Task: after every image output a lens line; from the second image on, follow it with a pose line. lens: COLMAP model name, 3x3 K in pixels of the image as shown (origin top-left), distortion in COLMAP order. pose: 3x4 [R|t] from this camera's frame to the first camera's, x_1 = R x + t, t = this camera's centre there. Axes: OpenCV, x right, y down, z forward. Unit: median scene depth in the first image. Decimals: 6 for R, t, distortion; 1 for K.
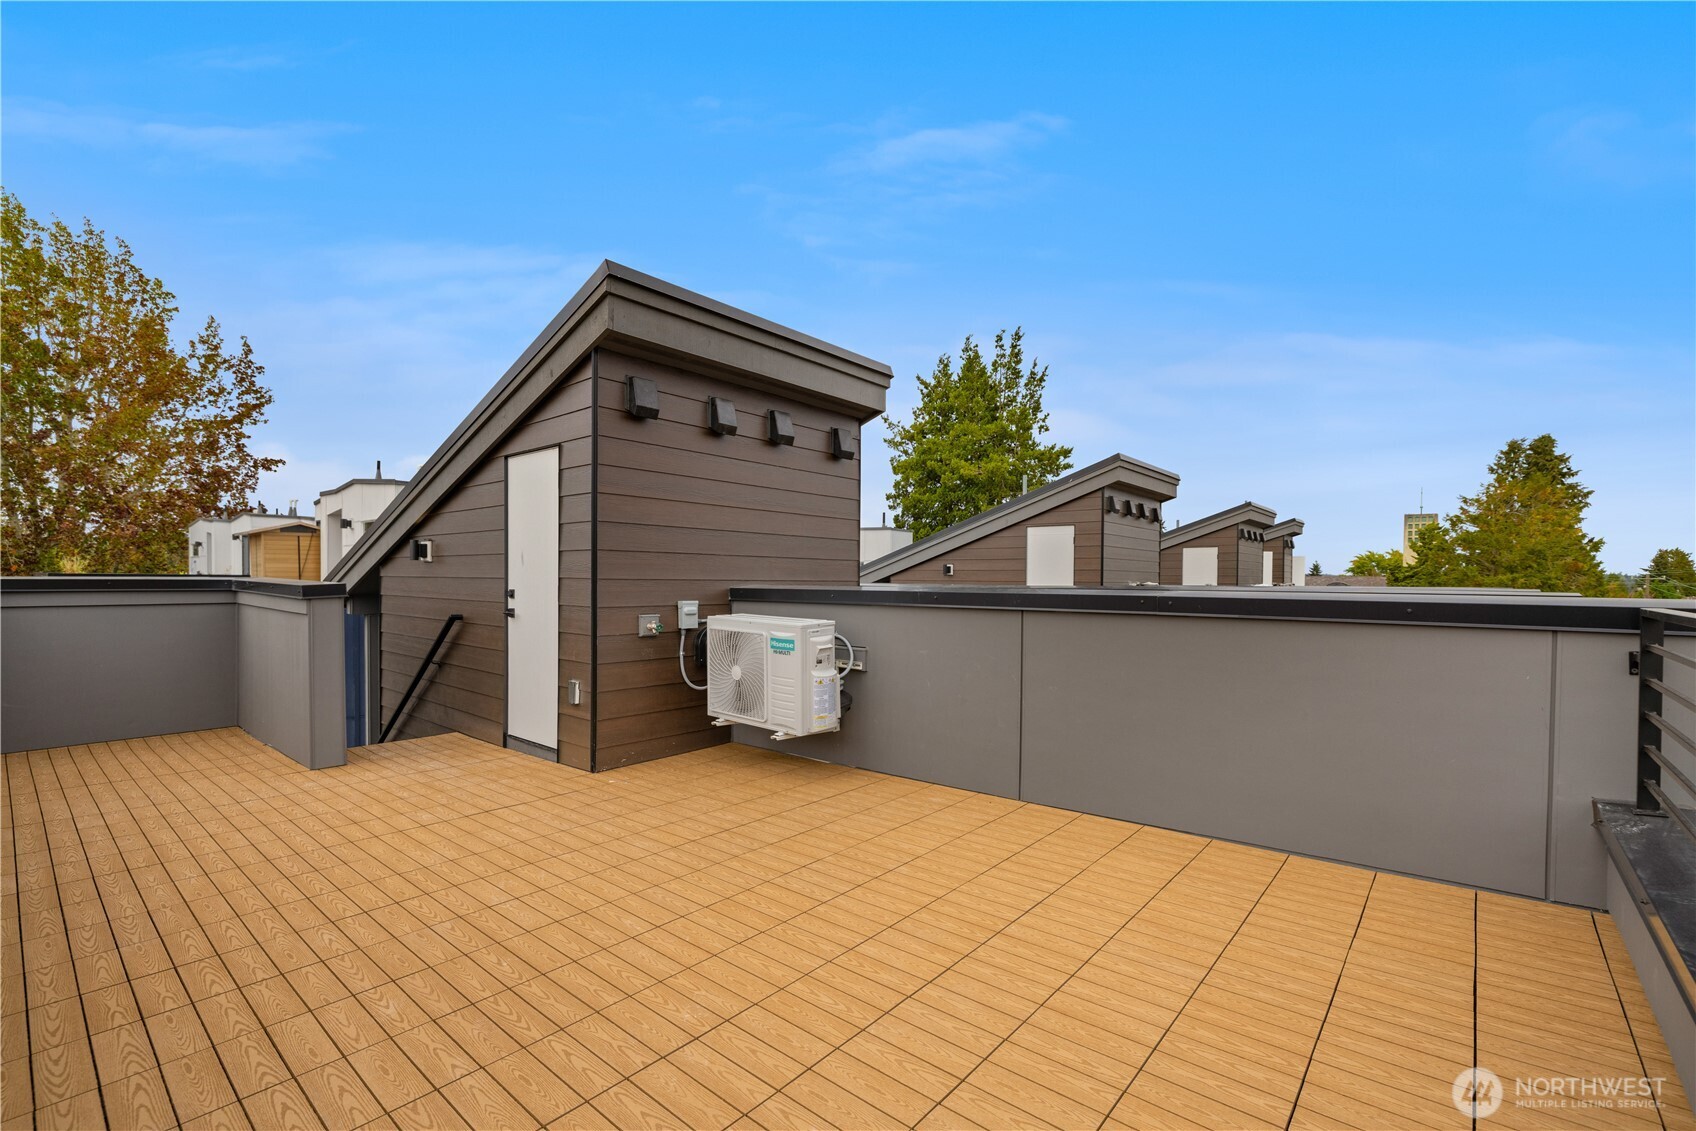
lens RADIAL K [[702.7, 0, 835.6], [0, 702.7, 567.7], [0, 0, 1]] dist [0.000472, 0.000042]
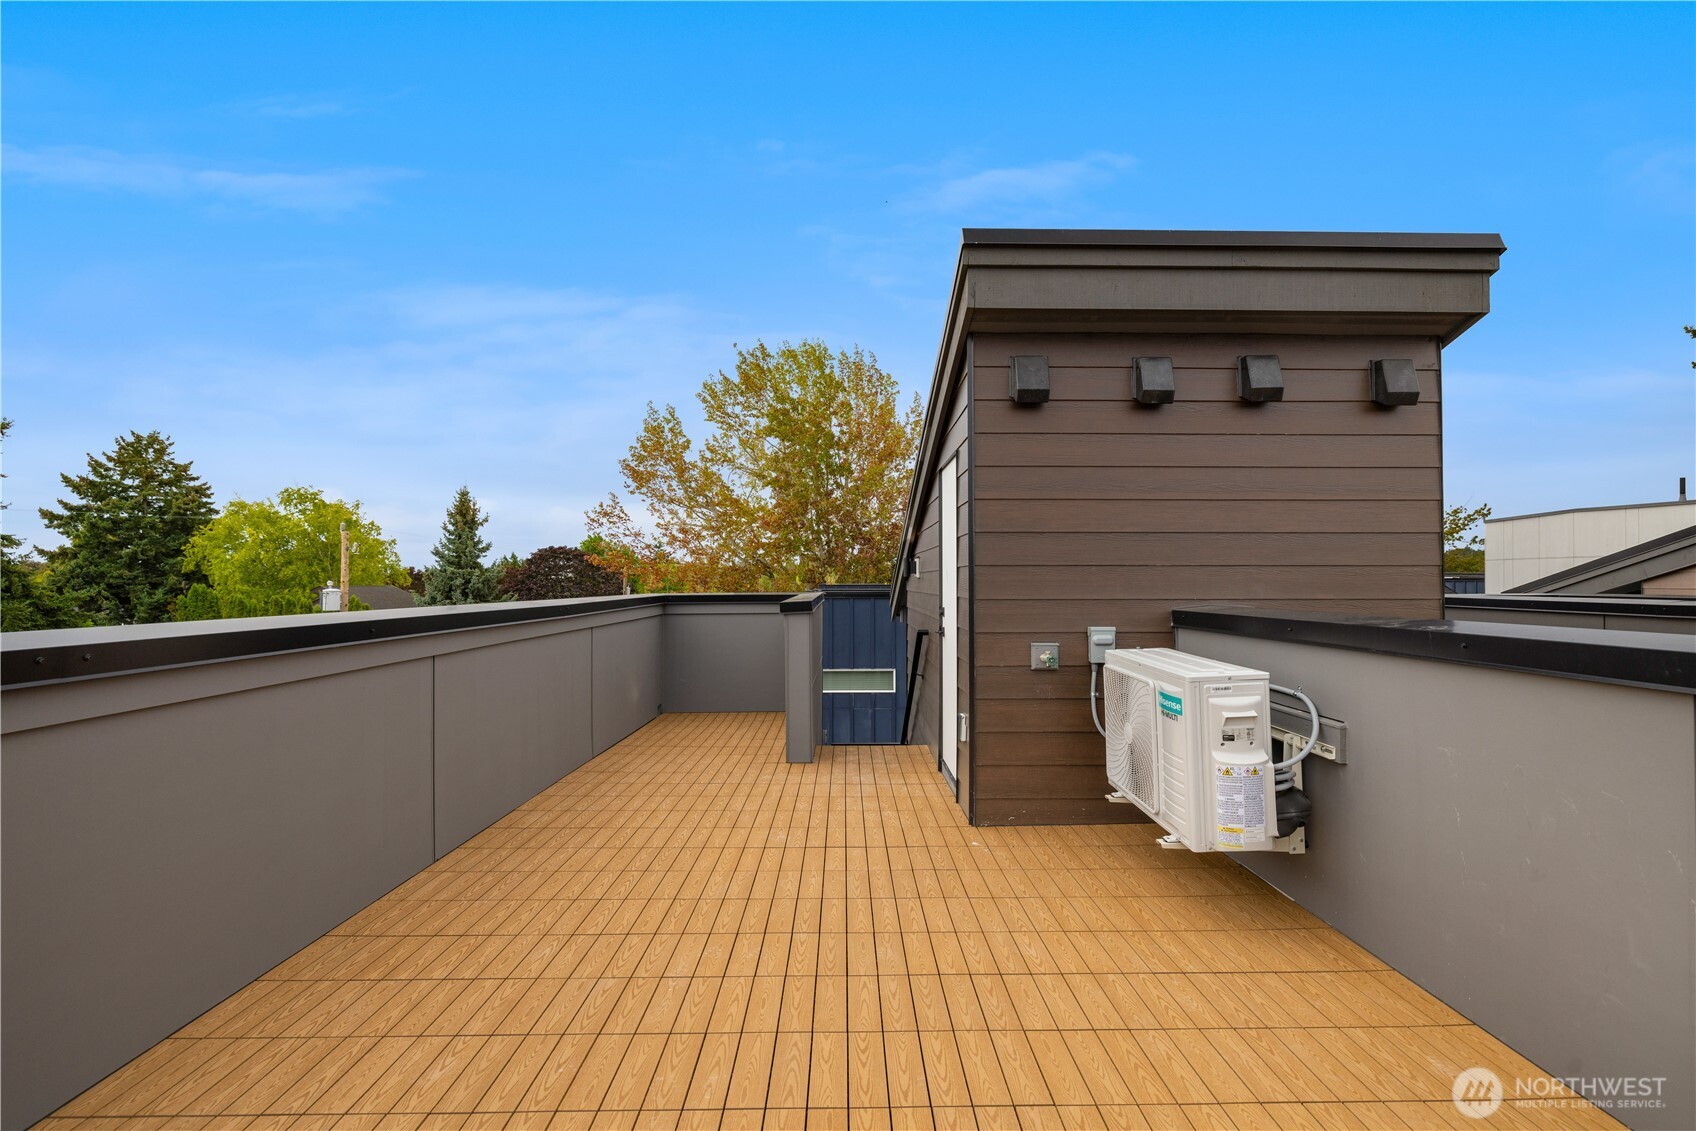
lens RADIAL K [[702.7, 0, 835.6], [0, 702.7, 567.7], [0, 0, 1]] dist [0.000472, 0.000042]
pose [[0.687342, -0.027262, -0.725822, 0.194283], [0.018987, 0.999628, -0.019566, -0.010996], [0.726085, -0.000333, 0.687604, 0.324479]]
